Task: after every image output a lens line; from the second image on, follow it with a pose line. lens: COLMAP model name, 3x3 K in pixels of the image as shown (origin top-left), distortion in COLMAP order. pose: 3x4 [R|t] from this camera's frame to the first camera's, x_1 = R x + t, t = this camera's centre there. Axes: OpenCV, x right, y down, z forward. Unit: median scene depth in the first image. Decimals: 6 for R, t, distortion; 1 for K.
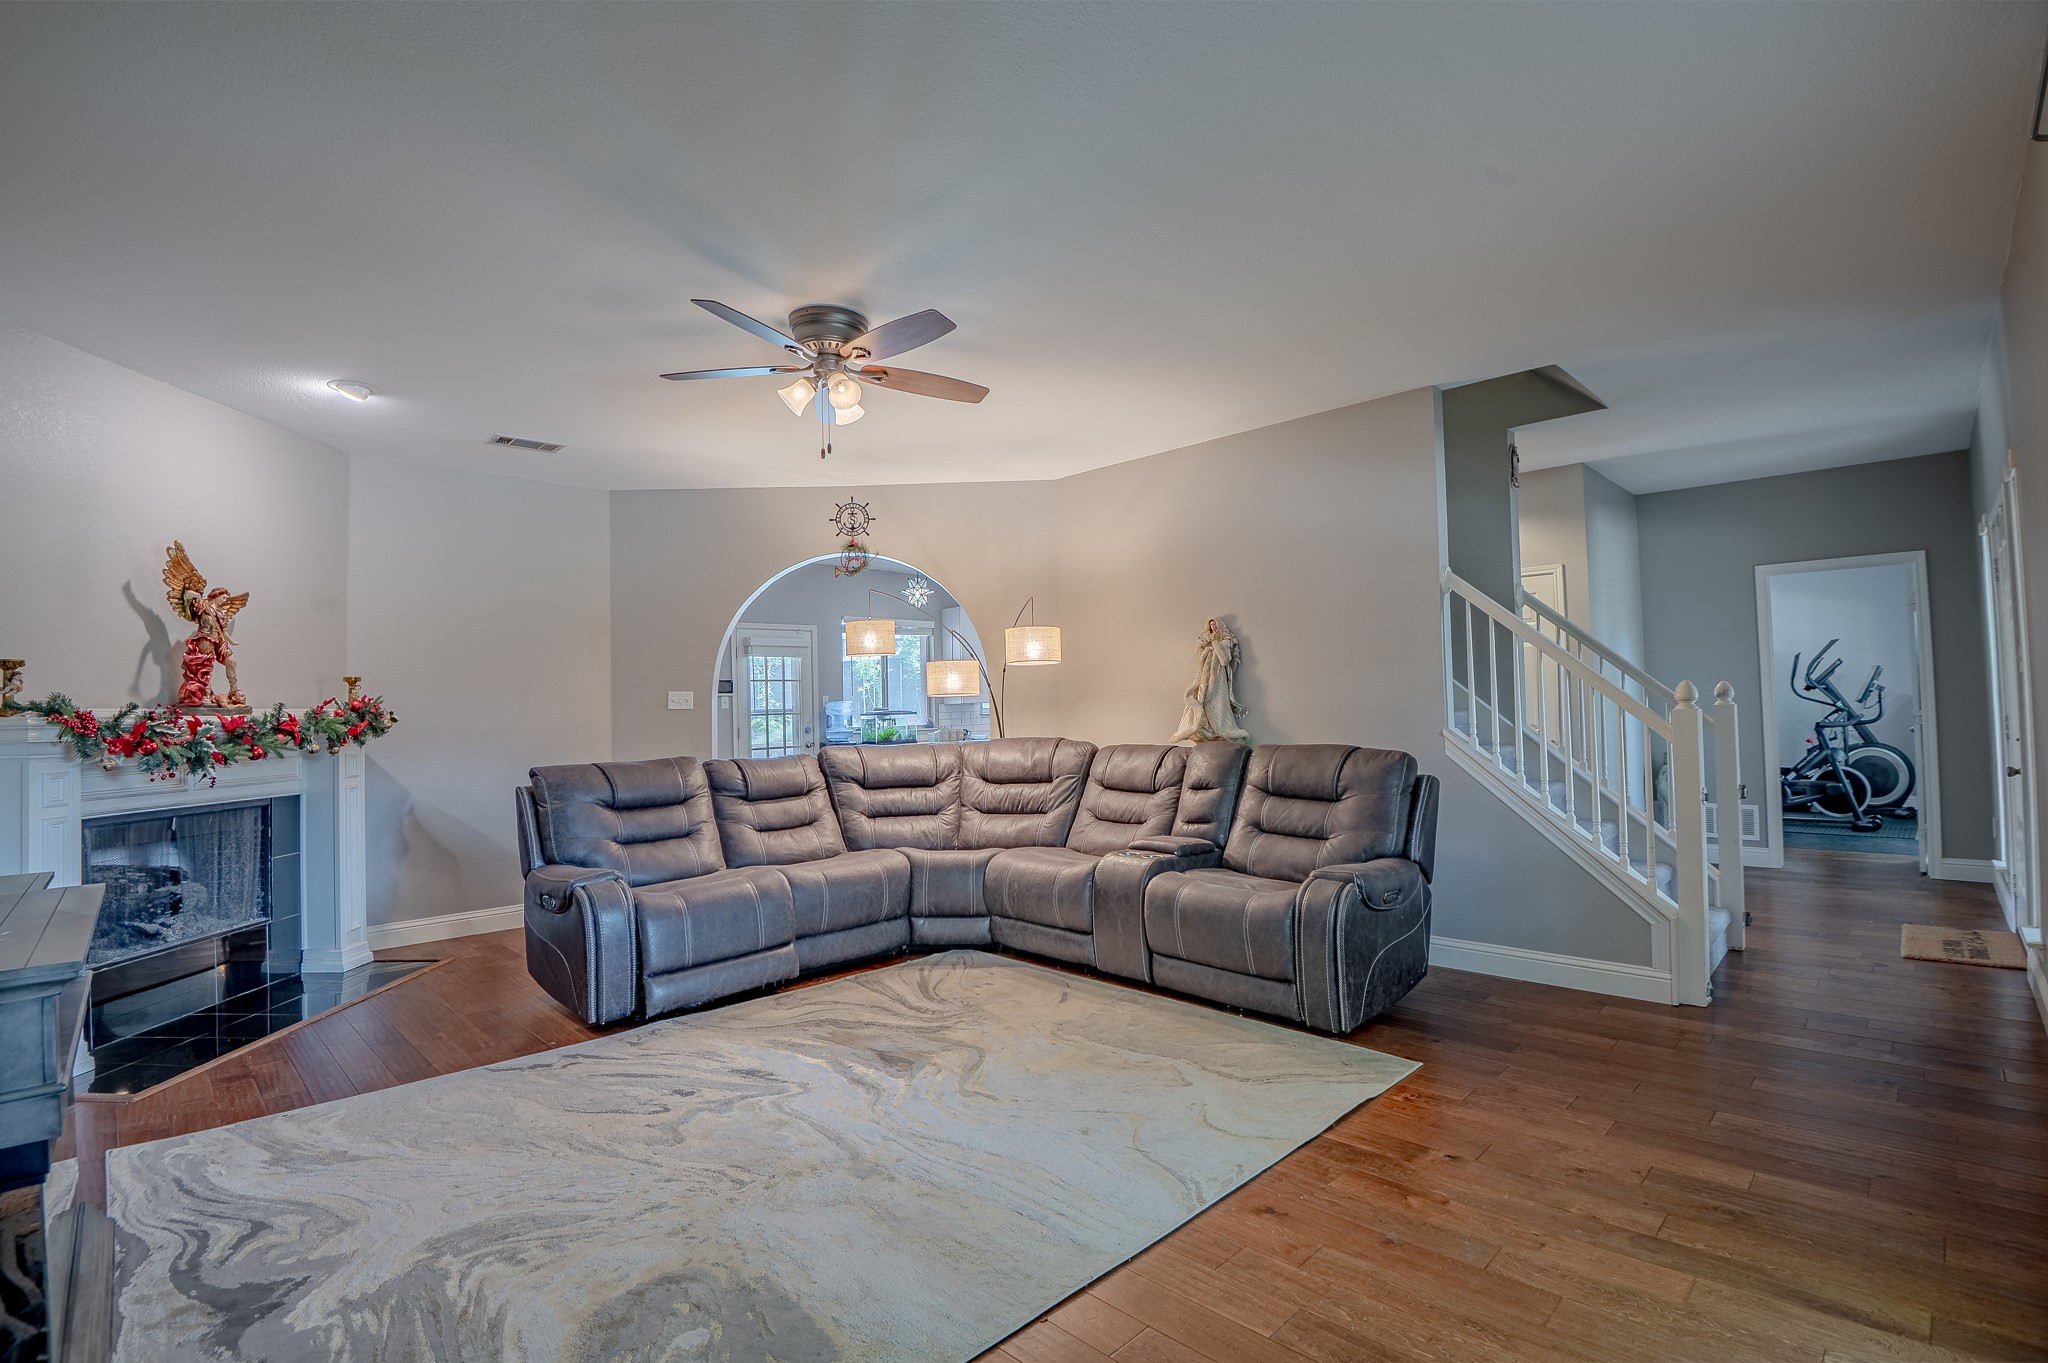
lens RADIAL K [[936.9, 0, 1034.2], [0, 936.9, 667.3], [0, 0, 1]] dist [-0.031960, -0.006995]
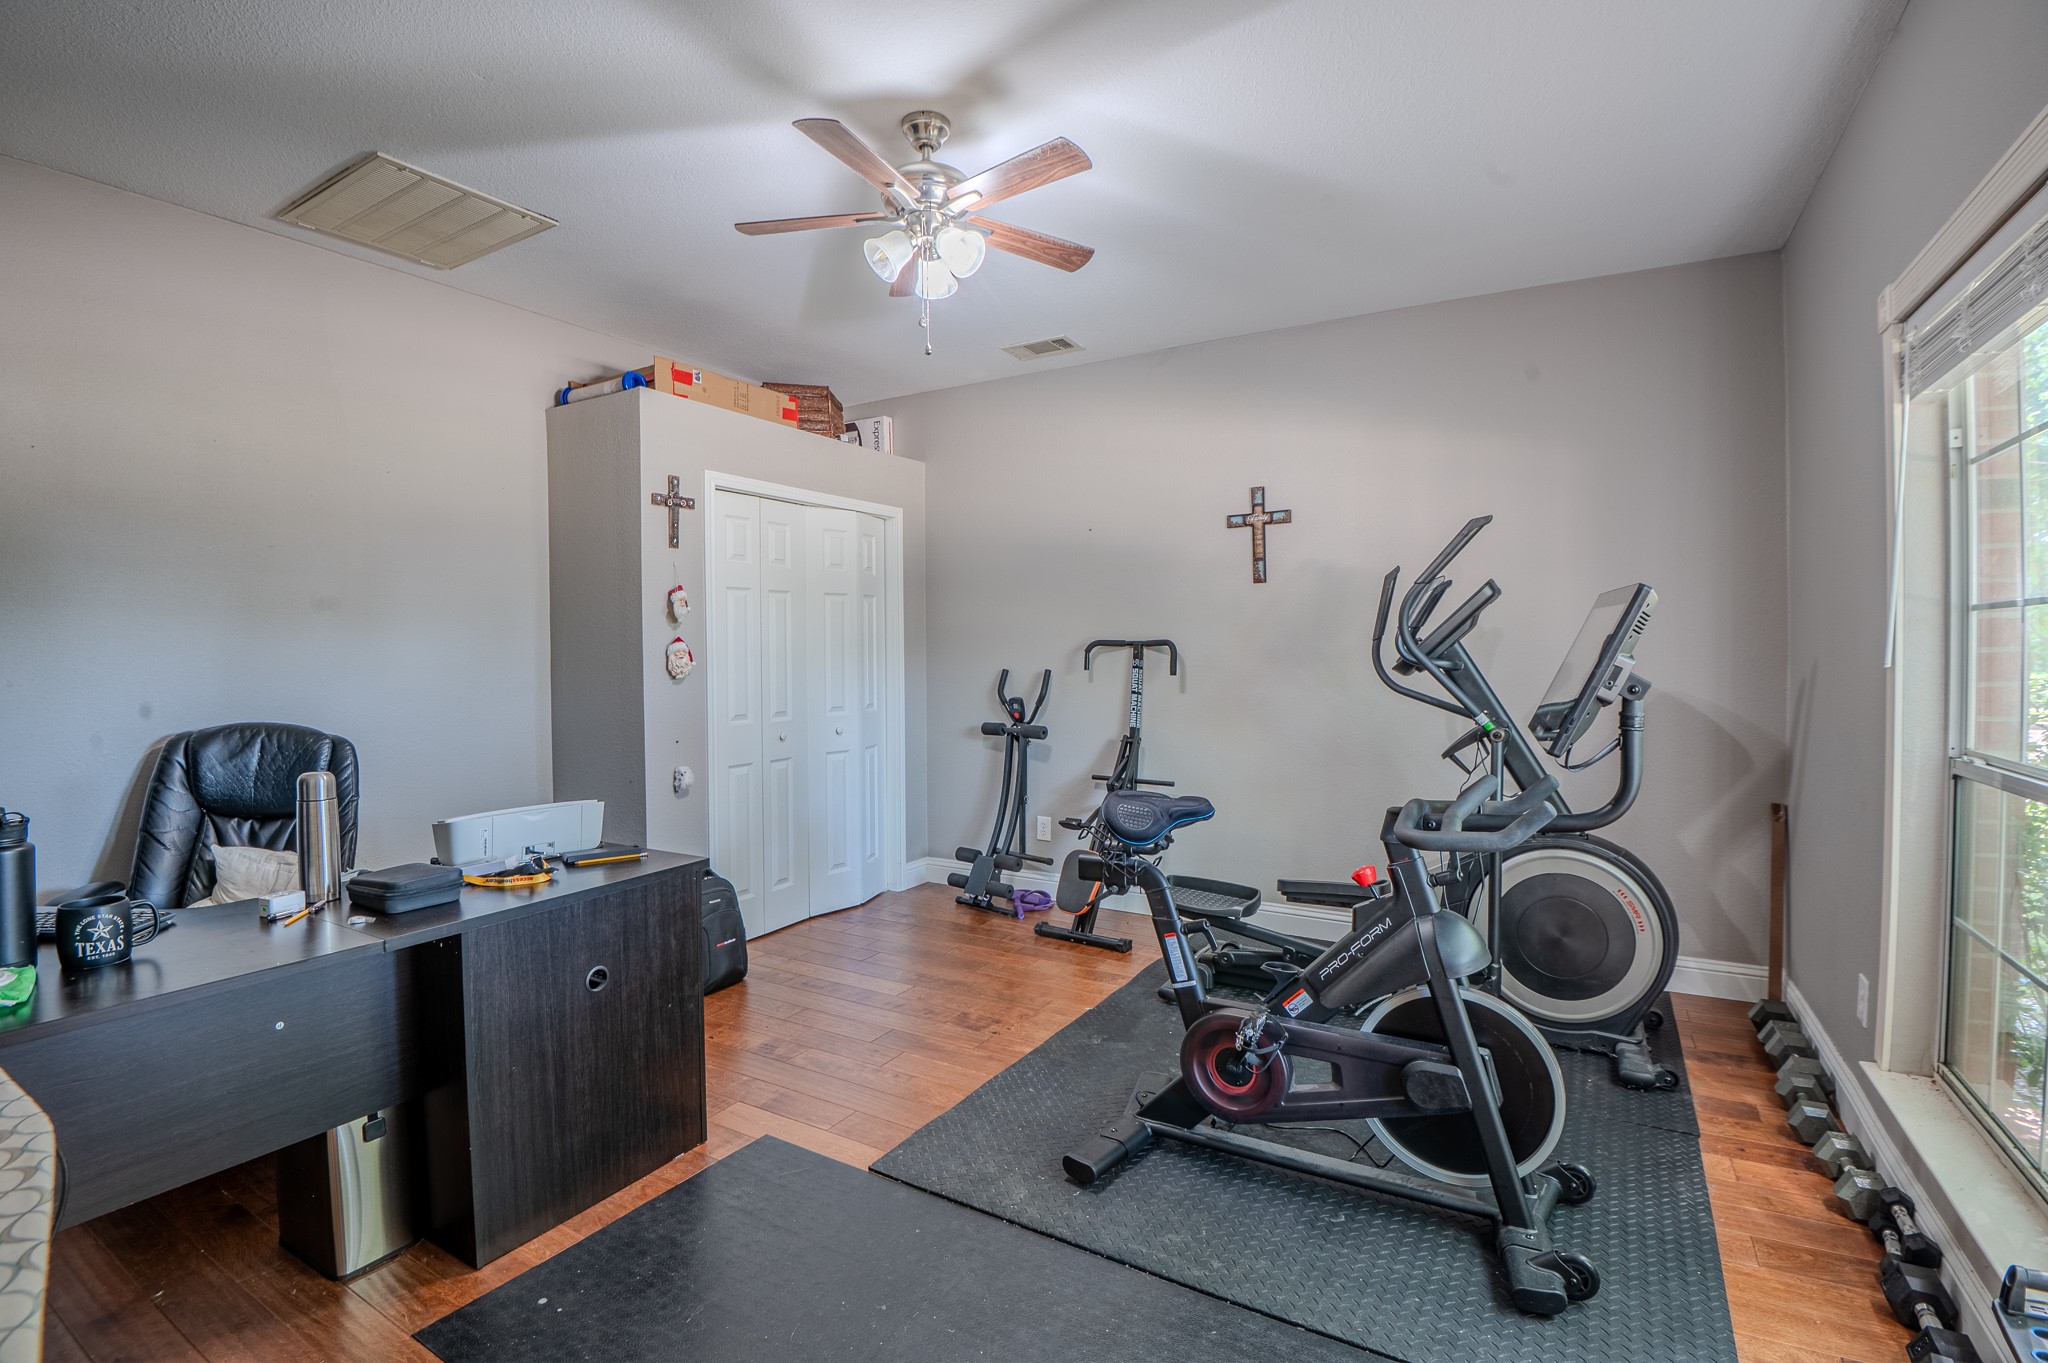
lens RADIAL K [[936.9, 0, 1029.7], [0, 936.9, 663.7], [0, 0, 1]] dist [-0.031960, -0.006995]
pose [[0.971382, 0.014397, 0.237086, 0.691133], [-0.026565, 0.998484, 0.048210, 0.009824], [-0.236033, -0.053129, 0.970292, 0.764543]]
